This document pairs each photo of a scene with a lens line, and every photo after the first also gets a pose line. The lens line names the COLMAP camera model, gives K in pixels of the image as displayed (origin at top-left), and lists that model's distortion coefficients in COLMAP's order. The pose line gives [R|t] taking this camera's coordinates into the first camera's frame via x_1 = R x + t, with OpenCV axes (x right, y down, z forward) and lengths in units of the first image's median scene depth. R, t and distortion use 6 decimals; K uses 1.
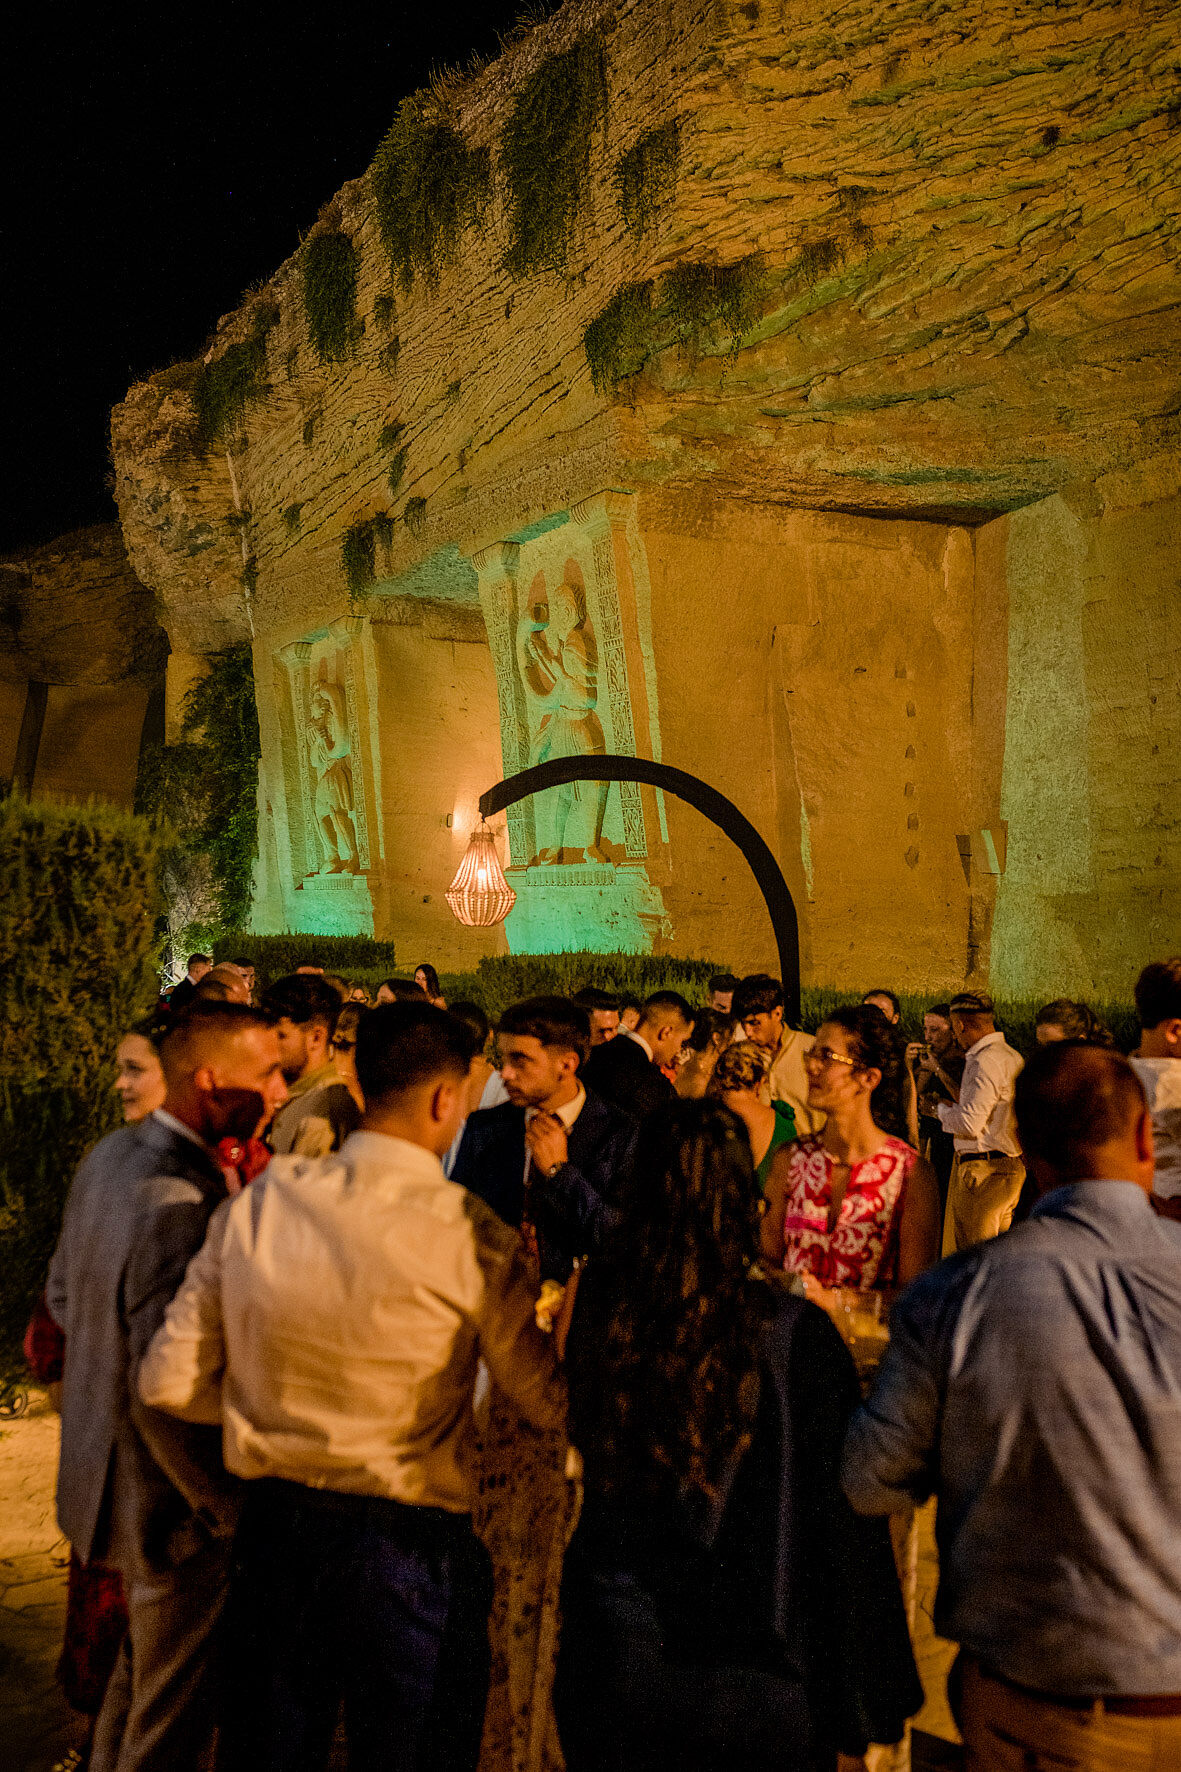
lens RADIAL K [[1732.3, 0, 590.5], [0, 1732.3, 886.0], [0, 0, 1]] dist [-0.022893, 0.060365]
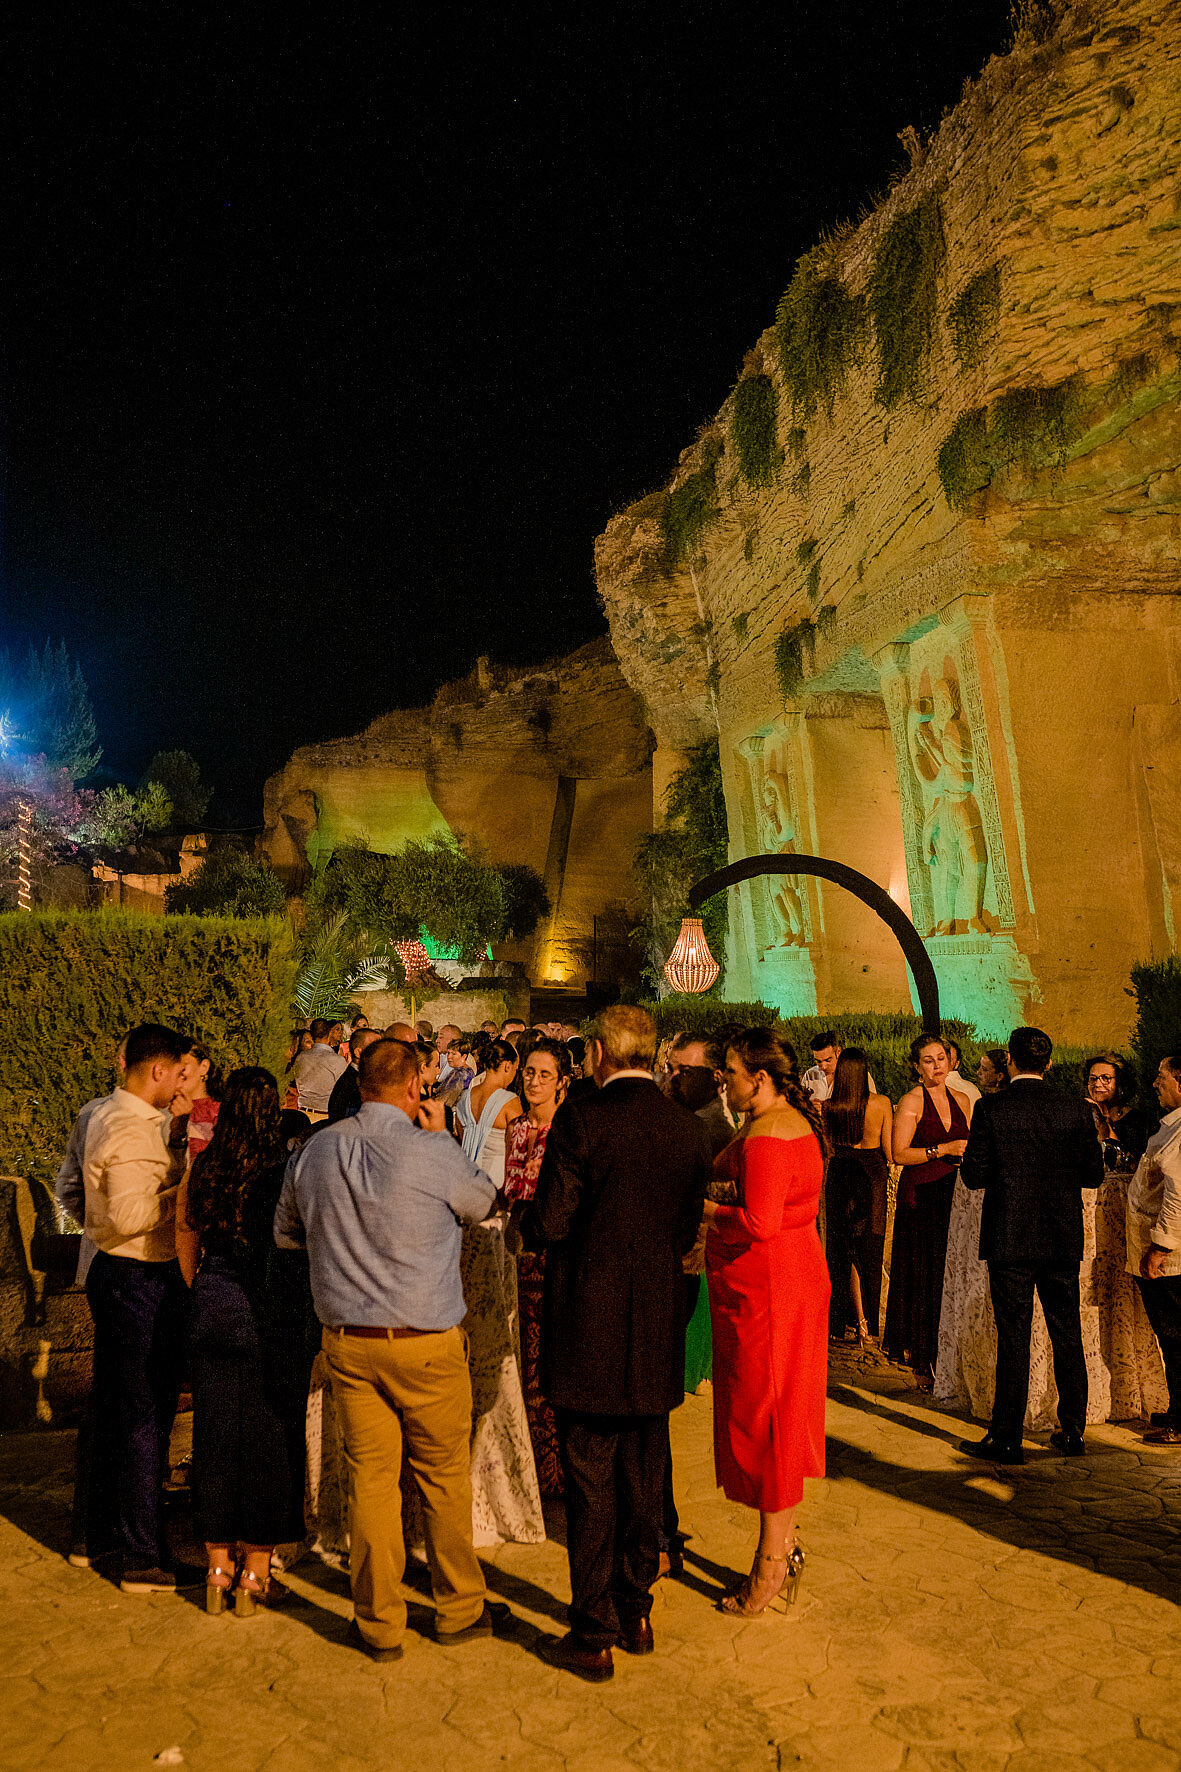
lens RADIAL K [[1732.3, 0, 590.5], [0, 1732.3, 886.0], [0, 0, 1]] dist [-0.022893, 0.060365]
pose [[0.945136, -0.030236, -0.325274, 0.132746], [0.017168, 0.998929, -0.042973, -0.000624], [0.326225, 0.035032, 0.944643, -0.105753]]
